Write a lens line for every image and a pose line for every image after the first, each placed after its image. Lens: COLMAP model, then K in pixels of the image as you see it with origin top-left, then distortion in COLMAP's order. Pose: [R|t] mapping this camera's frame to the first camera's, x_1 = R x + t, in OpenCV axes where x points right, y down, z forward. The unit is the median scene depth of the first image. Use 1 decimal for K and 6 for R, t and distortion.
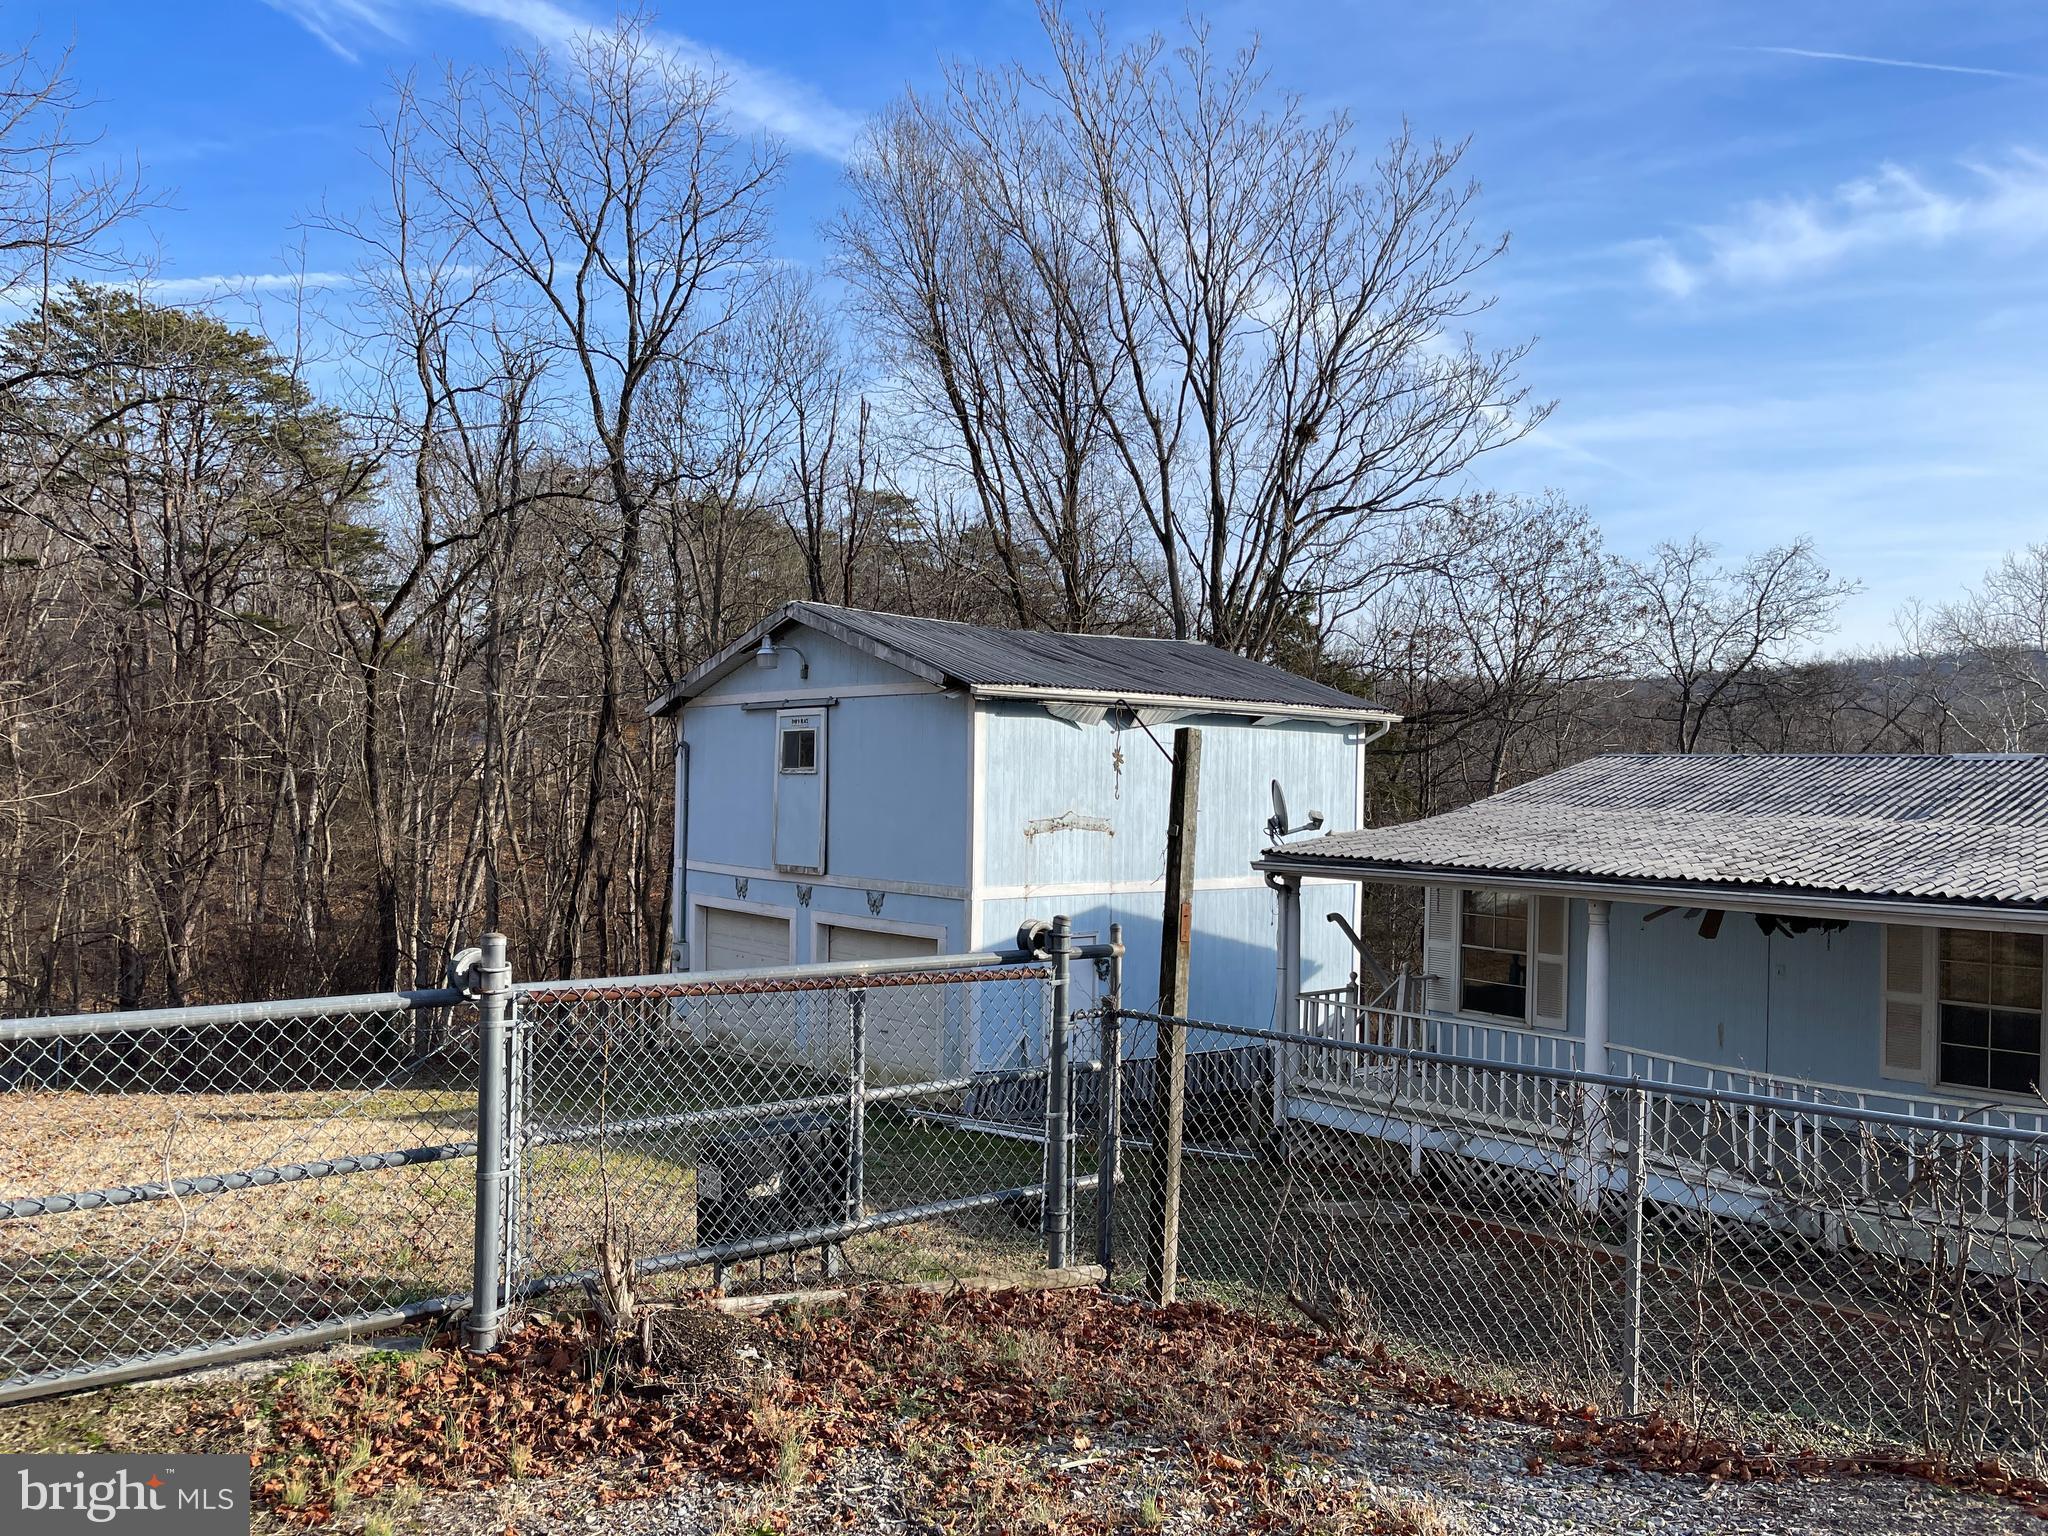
lens RADIAL K [[1530.1, 0, 995.6], [0, 1530.1, 789.1], [0, 0, 1]] dist [0.053562, -0.094121]
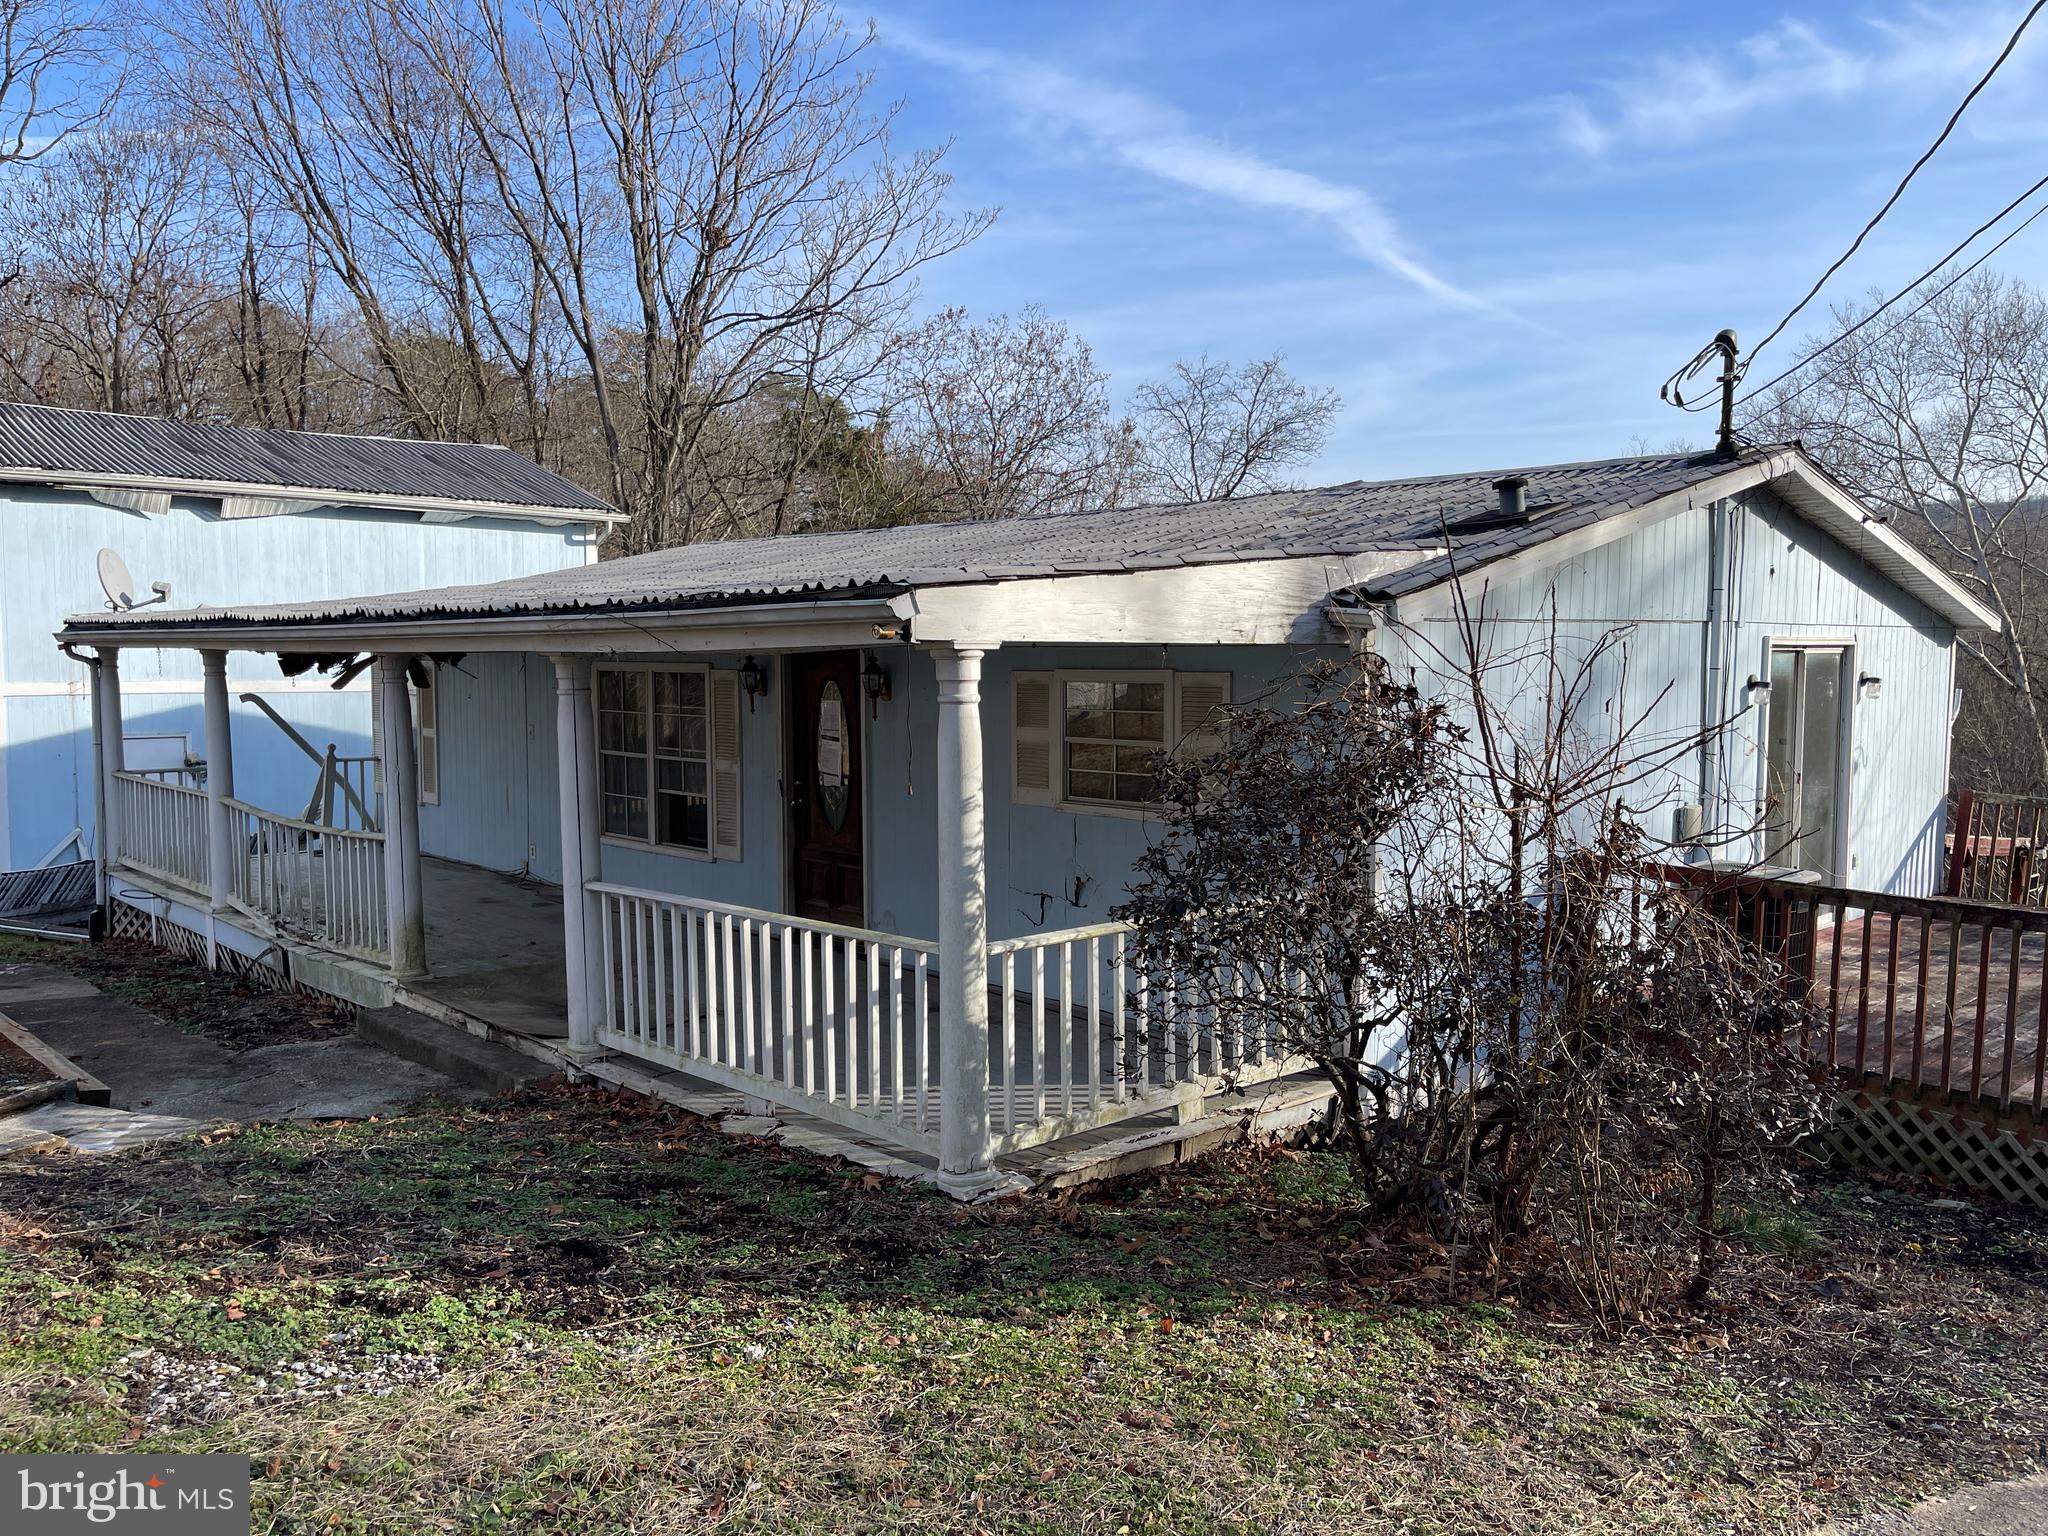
lens RADIAL K [[1524.2, 0, 1055.0], [0, 1524.2, 760.7], [0, 0, 1]] dist [0.071174, -0.105970]
pose [[0.997777, -0.018010, 0.064165, 0.677161], [0.013795, 0.997754, 0.065546, 0.067981], [-0.065201, -0.064515, 0.995784, 0.007580]]
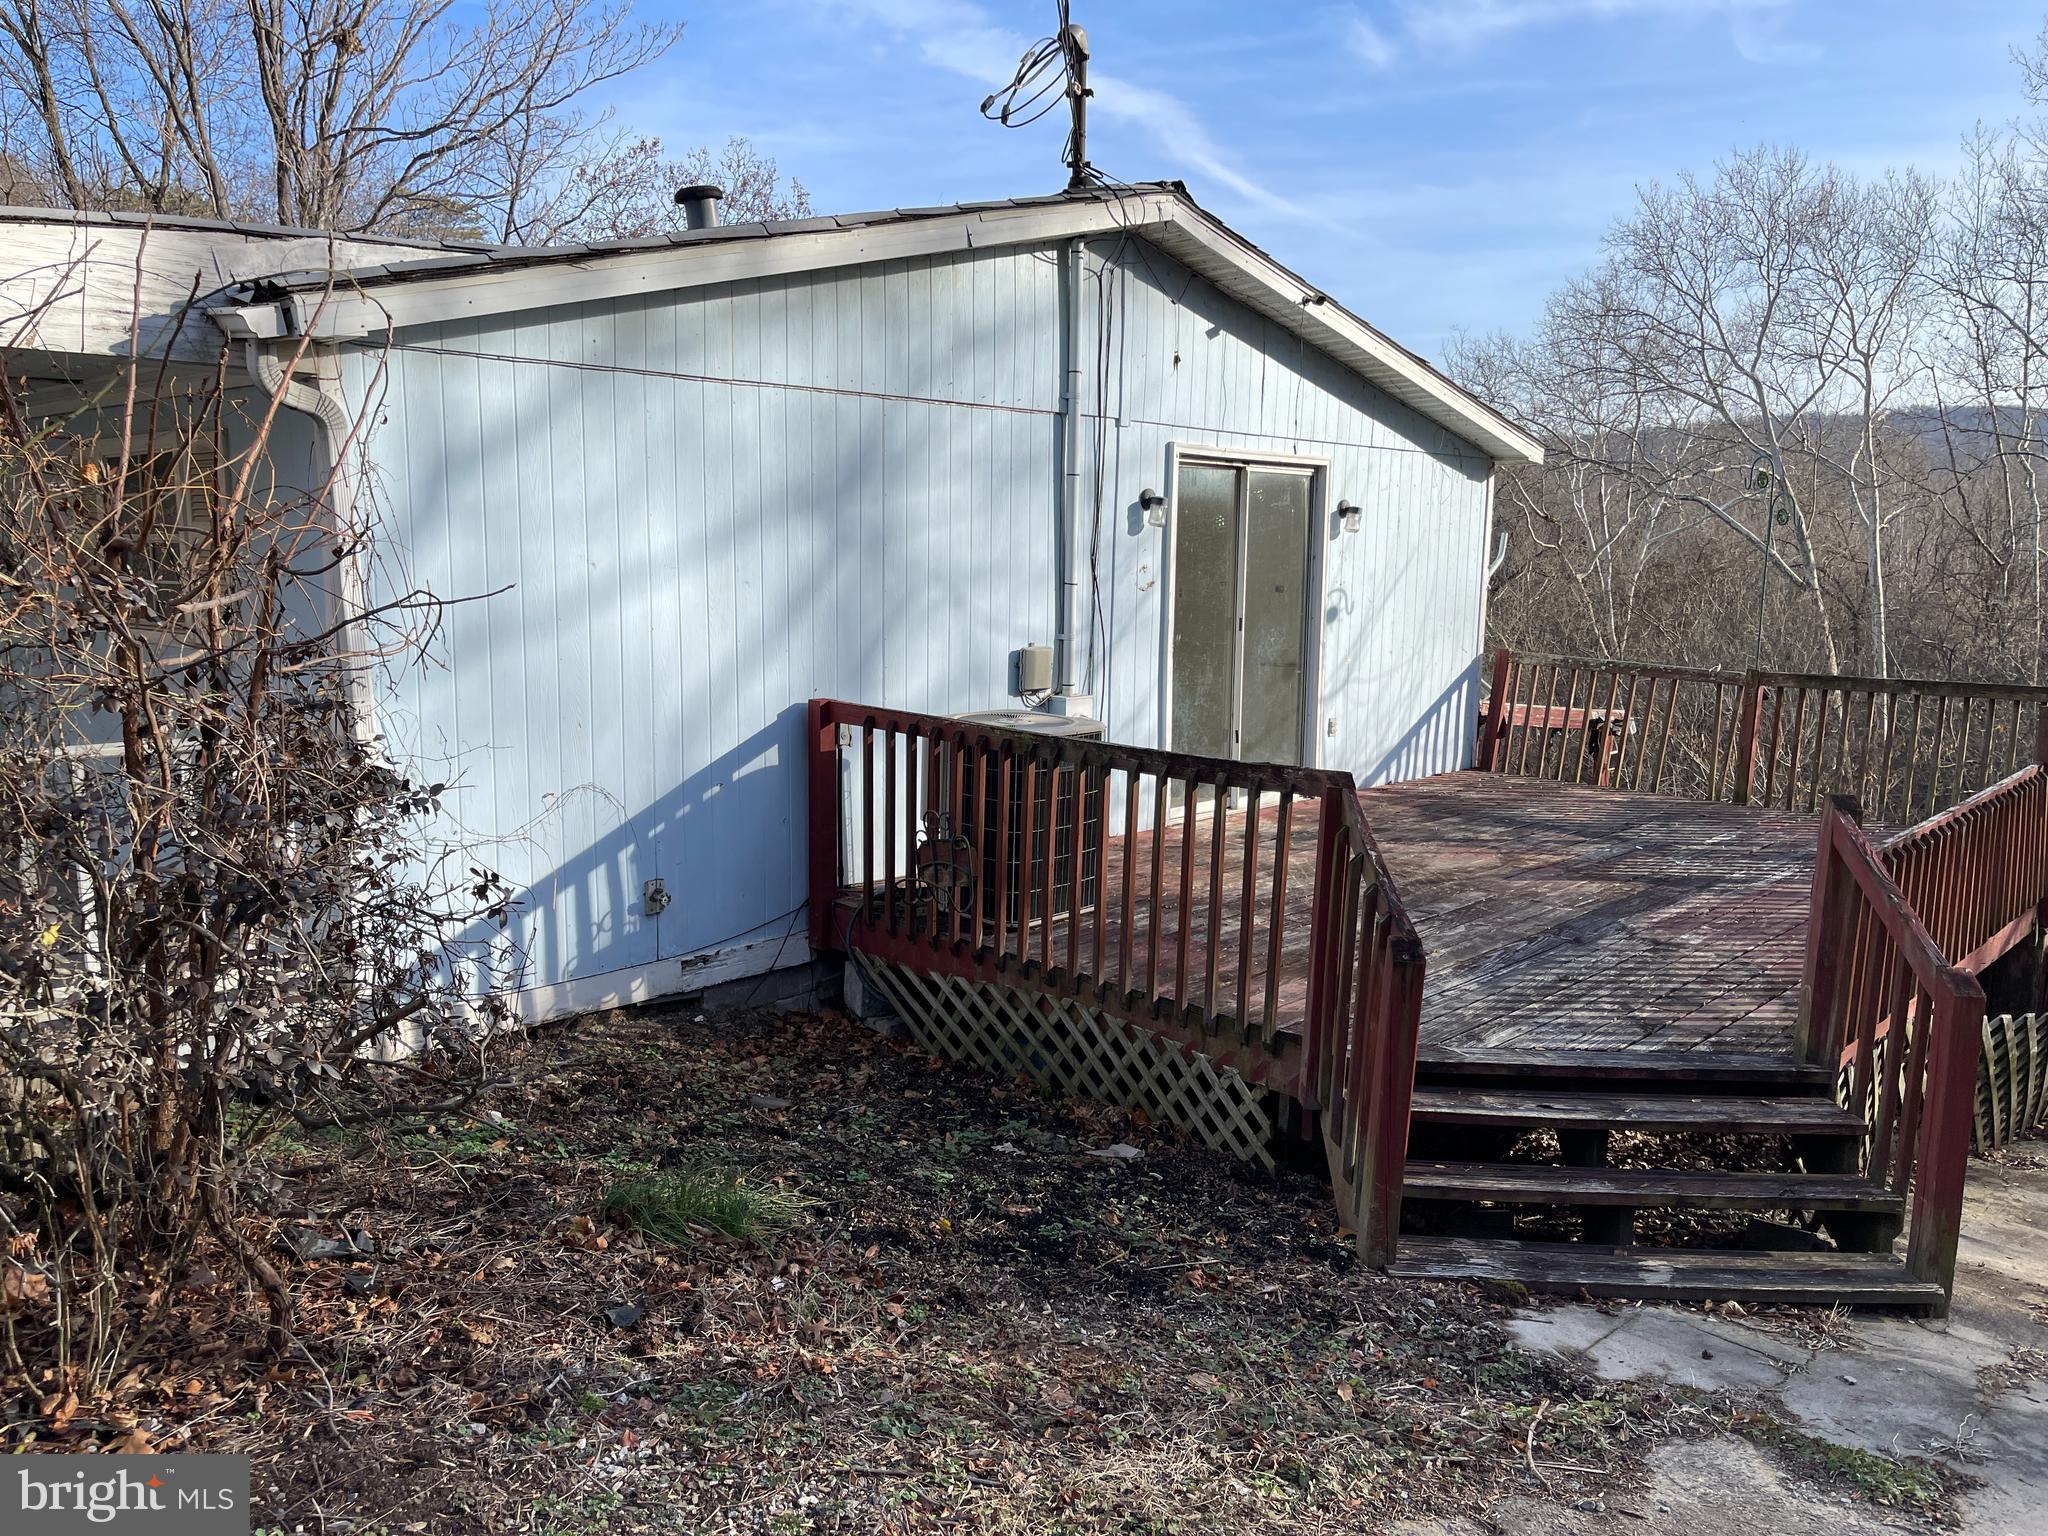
lens RADIAL K [[1513.3, 0, 1024.0], [0, 1513.3, 768.0], [0, 0, 1]] dist [0.070580, -0.104008]
pose [[0.991965, -0.018706, 0.125121, 0.906158], [0.001423, 0.990595, 0.136818, 0.102249], [-0.126504, -0.135540, 0.982663, 0.119877]]
